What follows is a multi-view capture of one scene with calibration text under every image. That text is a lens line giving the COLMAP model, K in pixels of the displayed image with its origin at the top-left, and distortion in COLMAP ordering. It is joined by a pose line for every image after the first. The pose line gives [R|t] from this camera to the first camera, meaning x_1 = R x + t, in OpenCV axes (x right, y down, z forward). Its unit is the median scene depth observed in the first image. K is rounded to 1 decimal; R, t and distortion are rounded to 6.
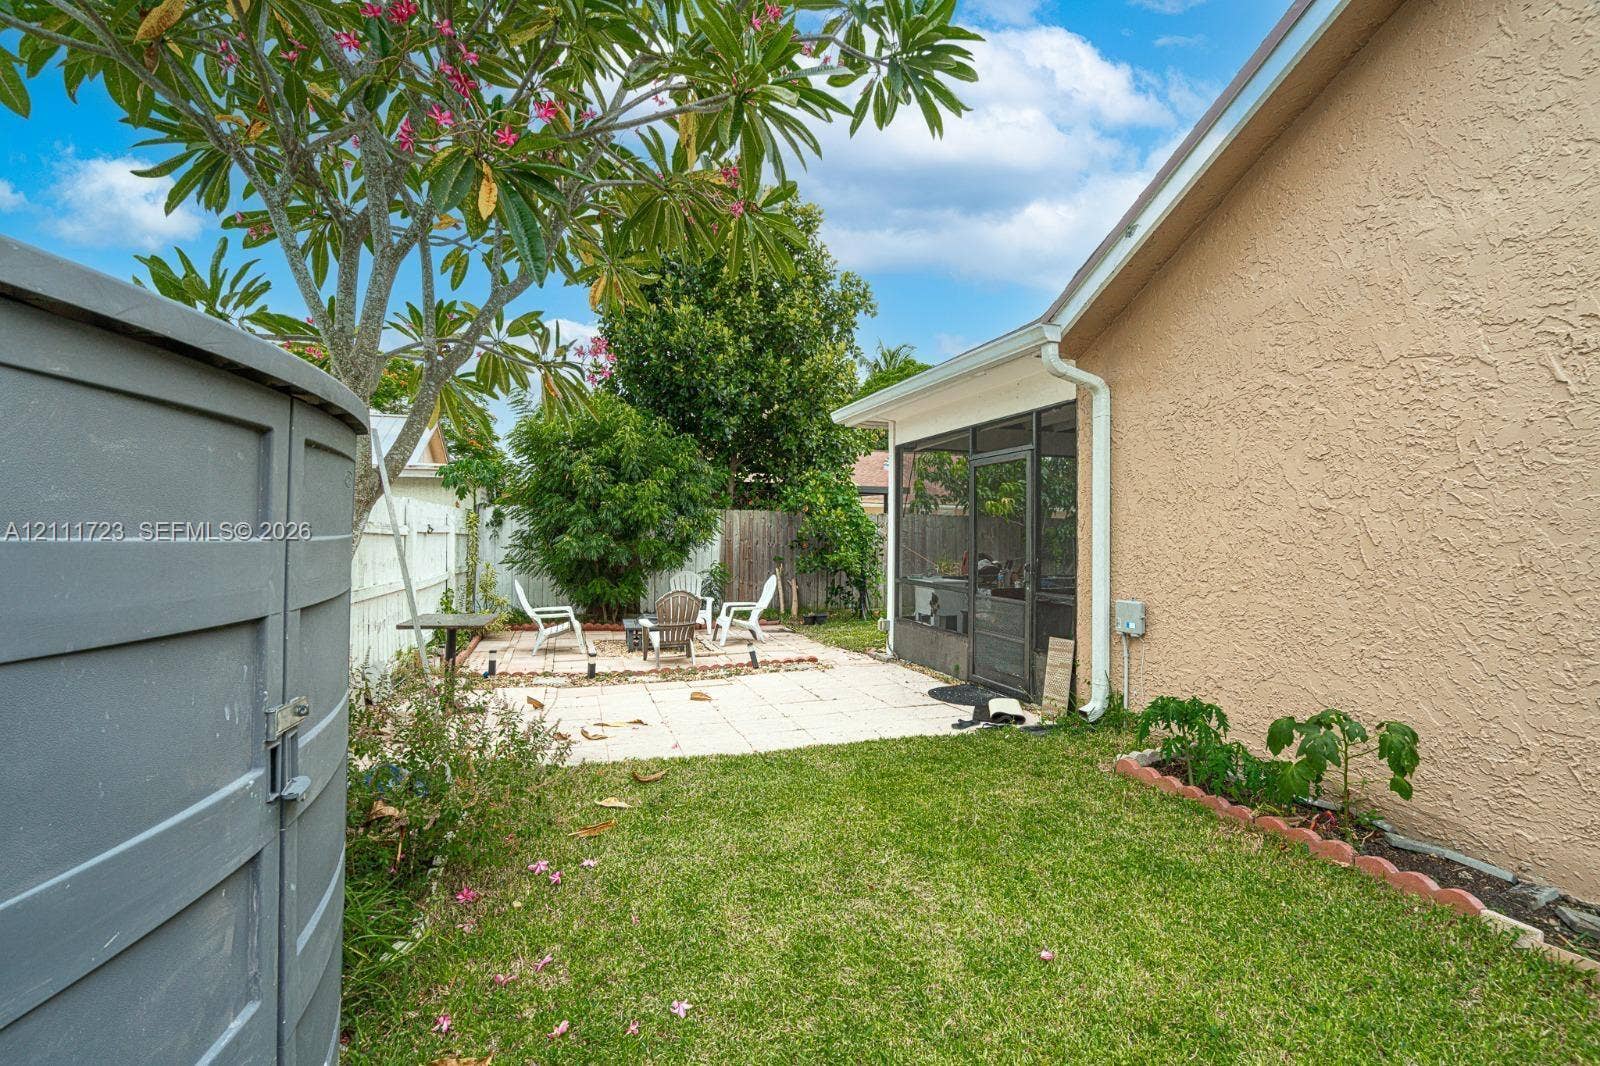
lens RADIAL K [[732.4, 0, 798.5], [0, 732.4, 535.1], [0, 0, 1]] dist [-0.001484, -0.000175]
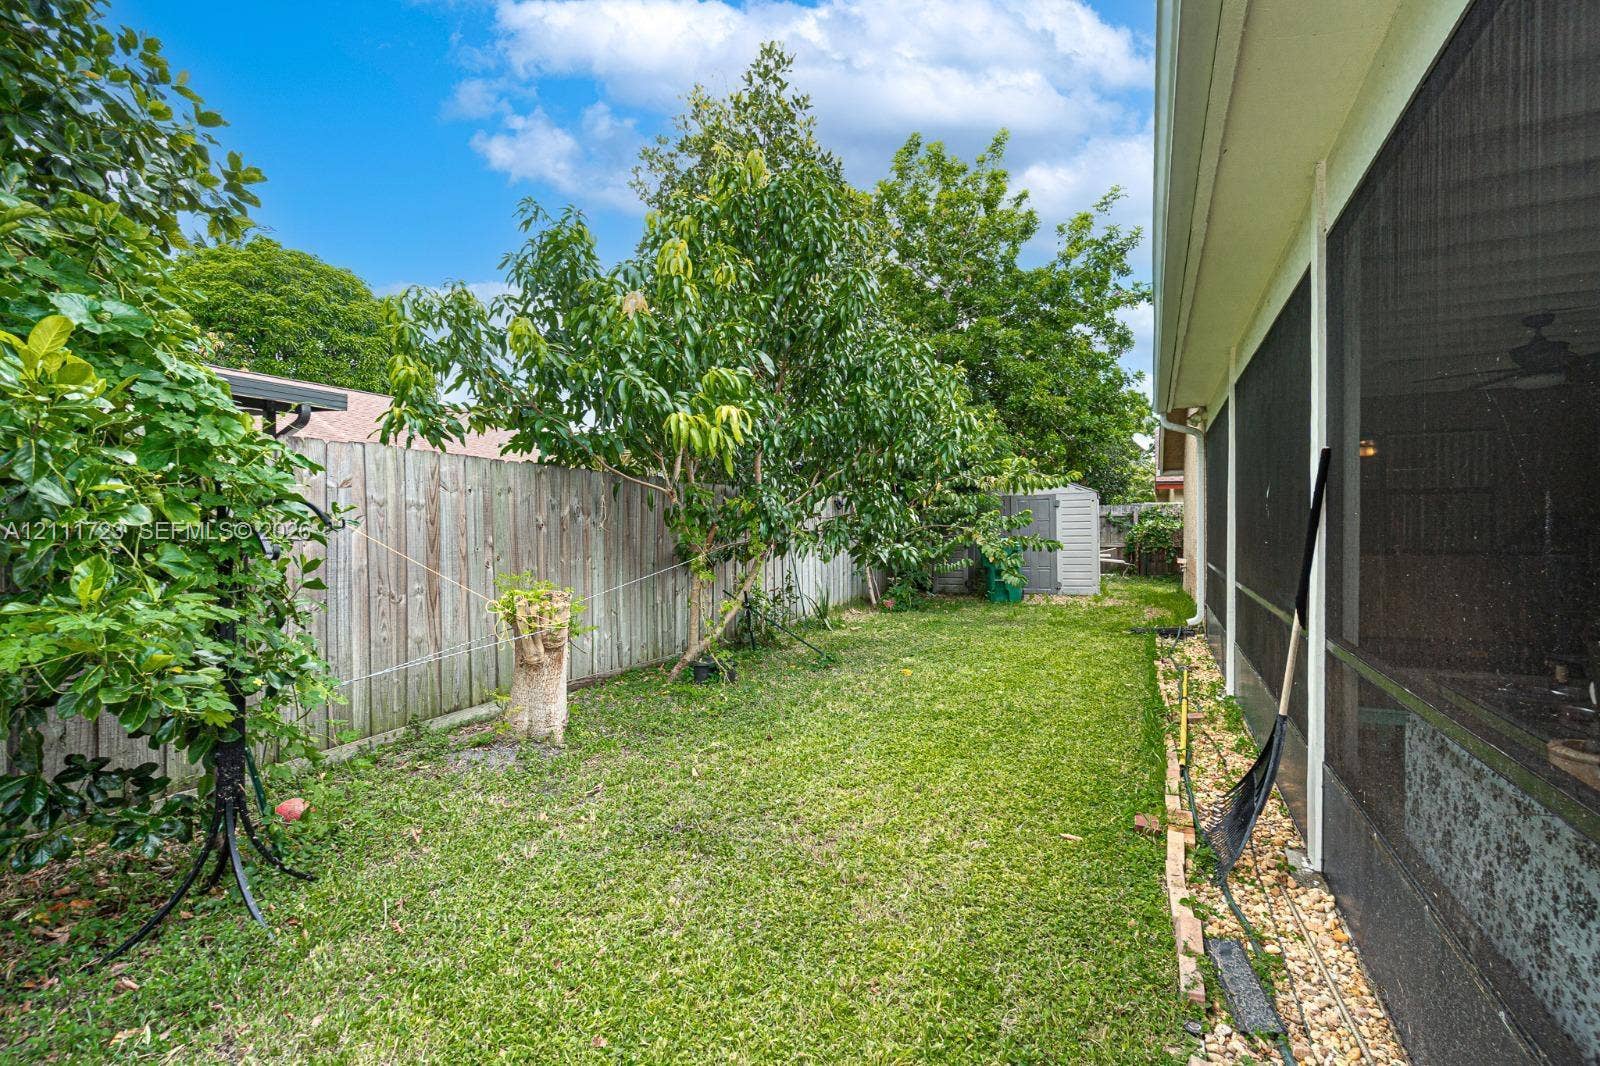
lens RADIAL K [[732.4, 0, 796.8], [0, 732.4, 533.3], [0, 0, 1]] dist [-0.001484, -0.000175]
pose [[0.695862, -0.012259, 0.718071, 0.065952], [-0.000035, 0.999854, 0.017104, 0.006005], [-0.718176, -0.011927, 0.695760, 0.951648]]
